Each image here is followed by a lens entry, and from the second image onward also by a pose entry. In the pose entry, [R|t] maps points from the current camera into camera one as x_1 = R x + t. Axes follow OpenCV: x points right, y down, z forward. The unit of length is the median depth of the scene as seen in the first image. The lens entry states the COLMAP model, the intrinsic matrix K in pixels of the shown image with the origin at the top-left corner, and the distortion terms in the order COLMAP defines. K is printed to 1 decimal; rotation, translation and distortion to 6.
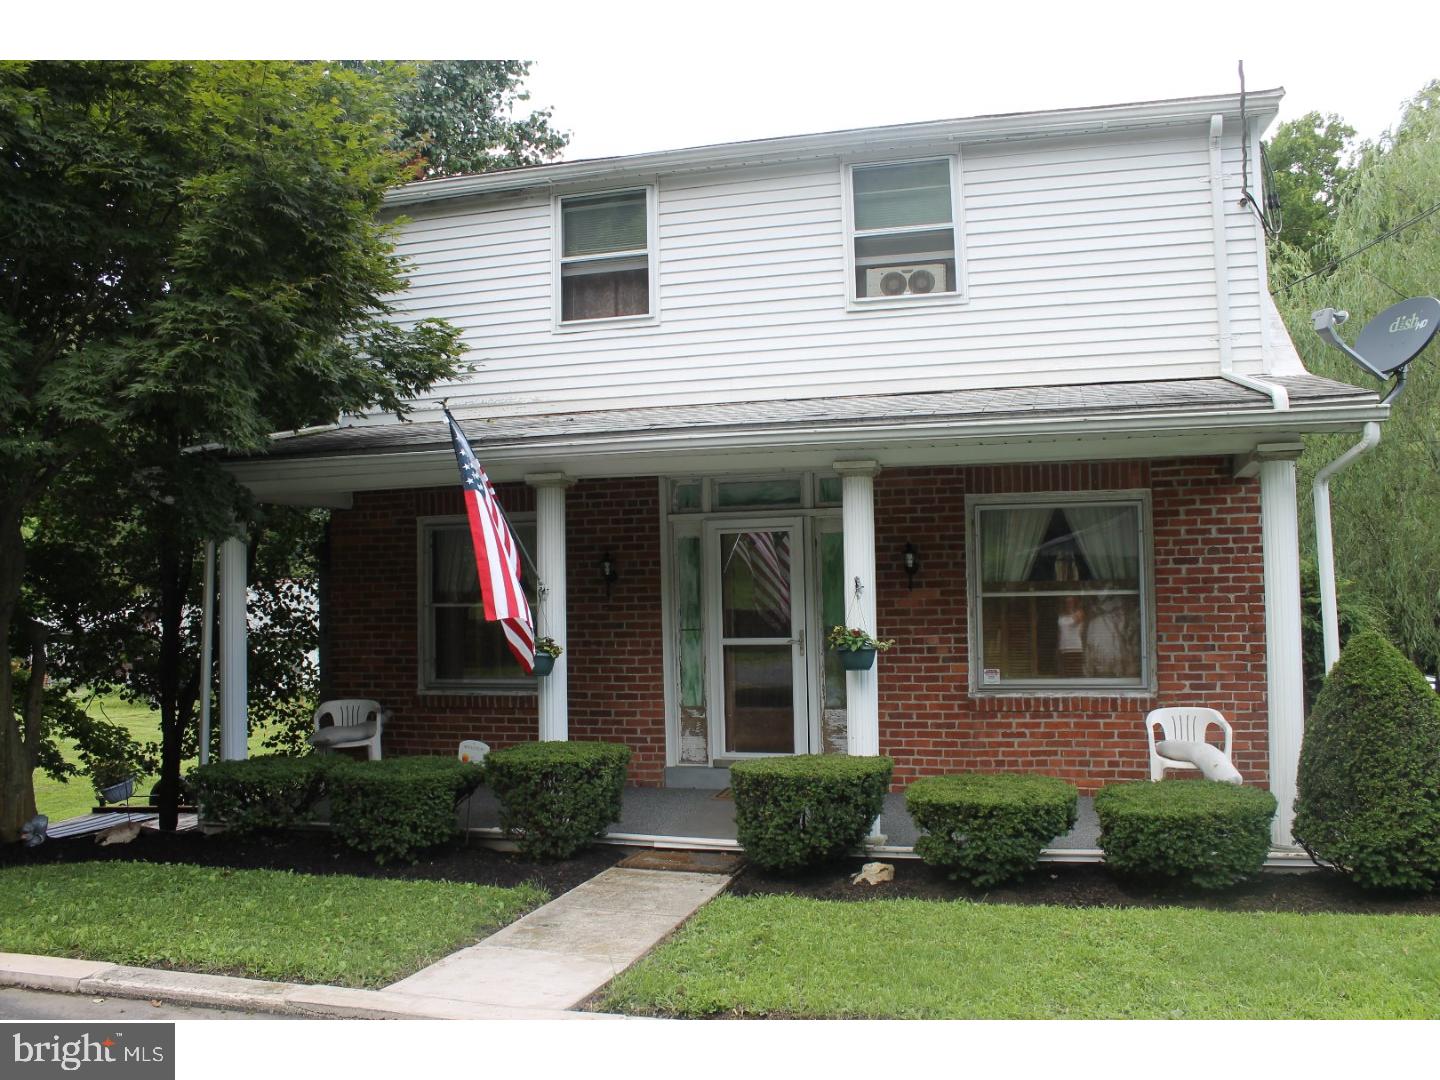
lens RADIAL K [[1219.1, 0, 728.1], [0, 1219.1, 538.4], [0, 0, 1]] dist [-0.170216, 0.153546]
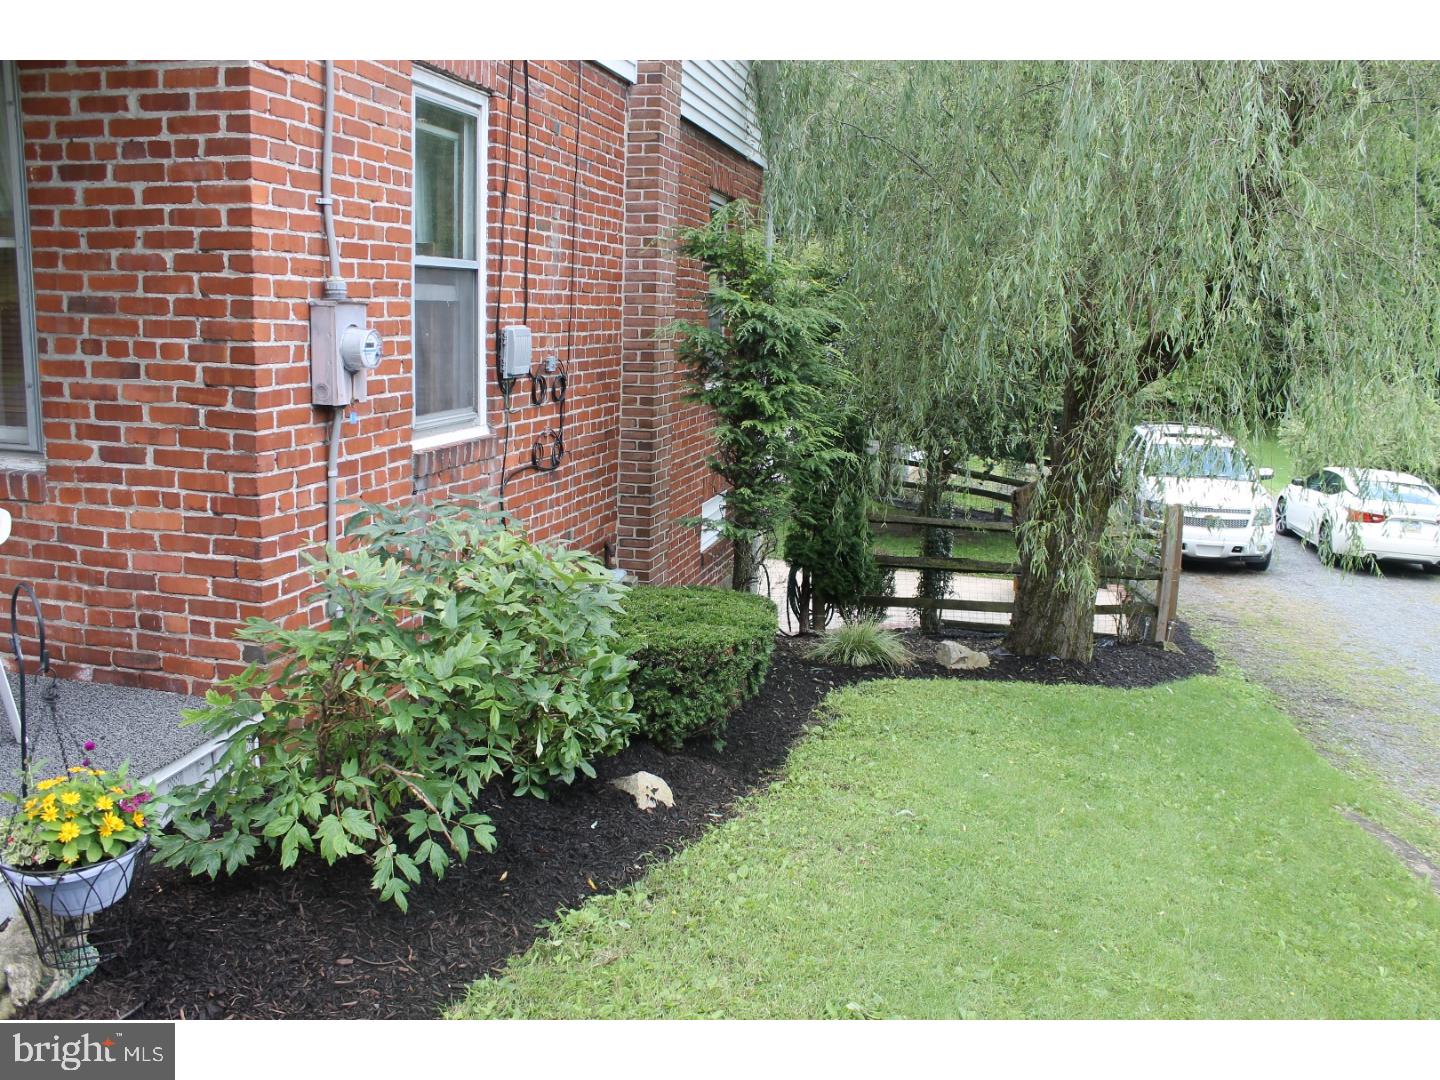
lens RADIAL K [[1219.1, 0, 728.1], [0, 1219.1, 538.4], [0, 0, 1]] dist [-0.170216, 0.153546]
pose [[0.997720, 0.031770, 0.059549, 0.605015], [-0.045363, 0.968938, 0.243107, 0.034619], [-0.049975, -0.245254, 0.968170, 0.537840]]
